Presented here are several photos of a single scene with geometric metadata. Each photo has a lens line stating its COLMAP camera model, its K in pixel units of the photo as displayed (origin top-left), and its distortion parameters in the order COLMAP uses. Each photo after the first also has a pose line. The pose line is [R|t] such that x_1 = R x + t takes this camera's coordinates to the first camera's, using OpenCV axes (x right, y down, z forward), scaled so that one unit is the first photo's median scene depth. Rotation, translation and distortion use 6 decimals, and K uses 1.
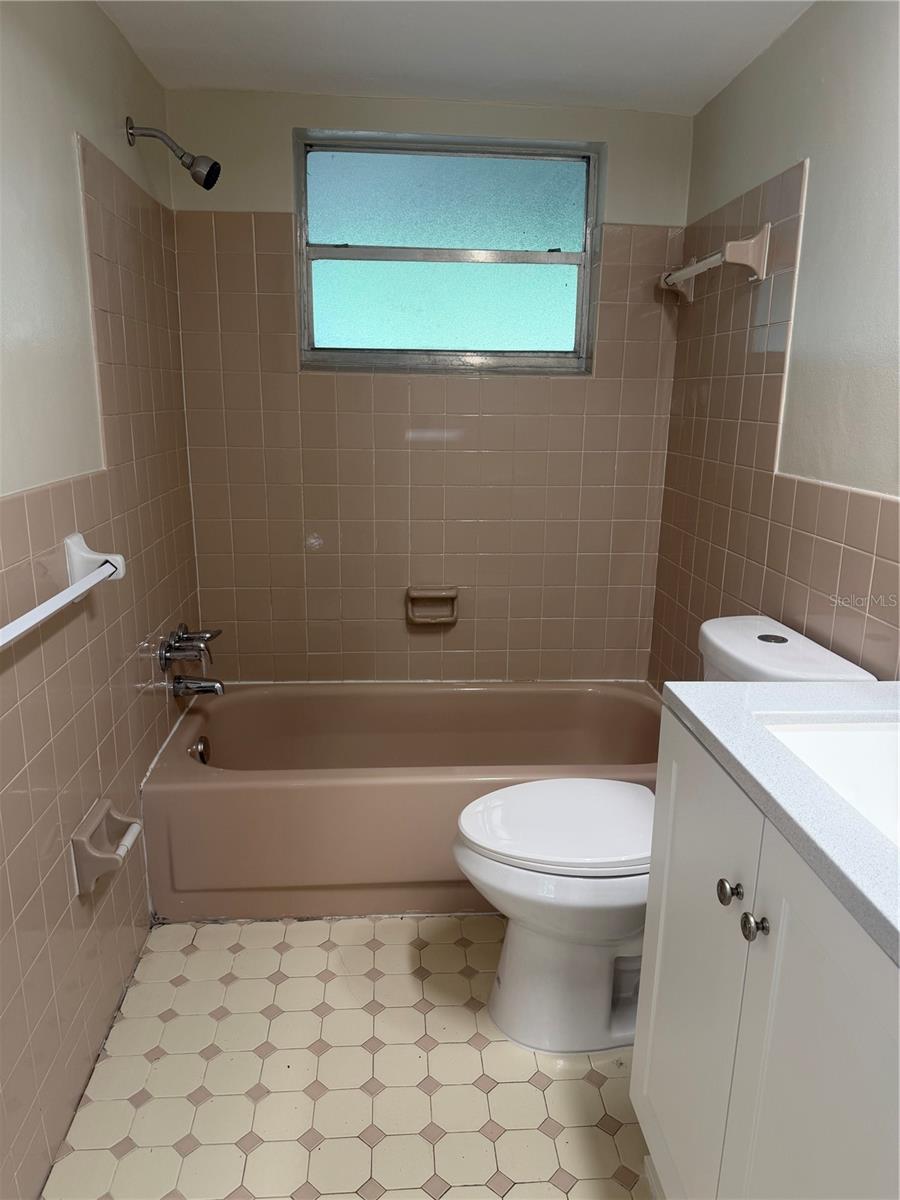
lens RADIAL K [[850.7, 0, 452.0], [0, 850.7, 605.4], [0, 0, 1]] dist [0.053428, -0.062162]
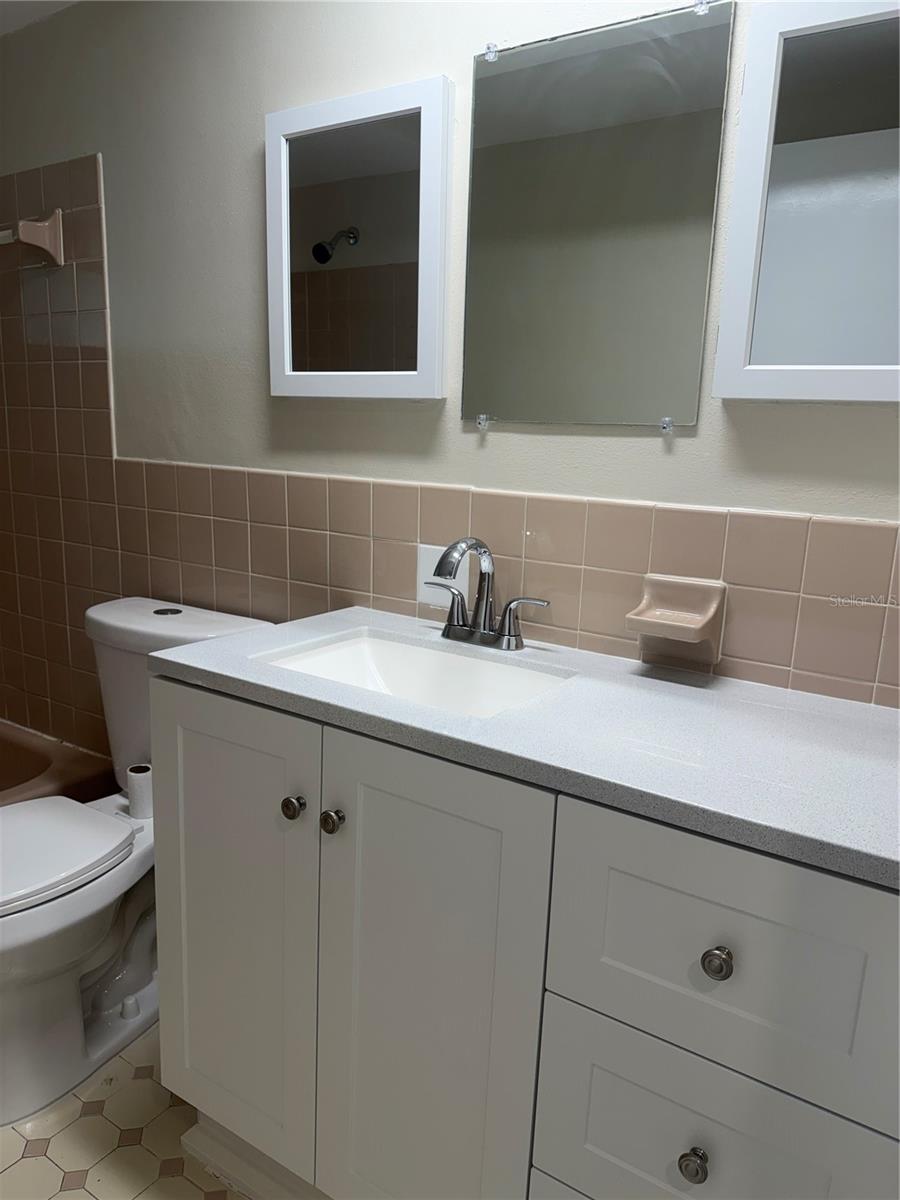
lens RADIAL K [[850.7, 0, 457.3], [0, 850.7, 605.9], [0, 0, 1]] dist [0.053428, -0.062162]
pose [[0.611466, -0.160878, 0.774743, -0.211897], [0.170335, 0.982920, 0.069669, 0.018938], [-0.772719, 0.089366, 0.628426, 0.061065]]
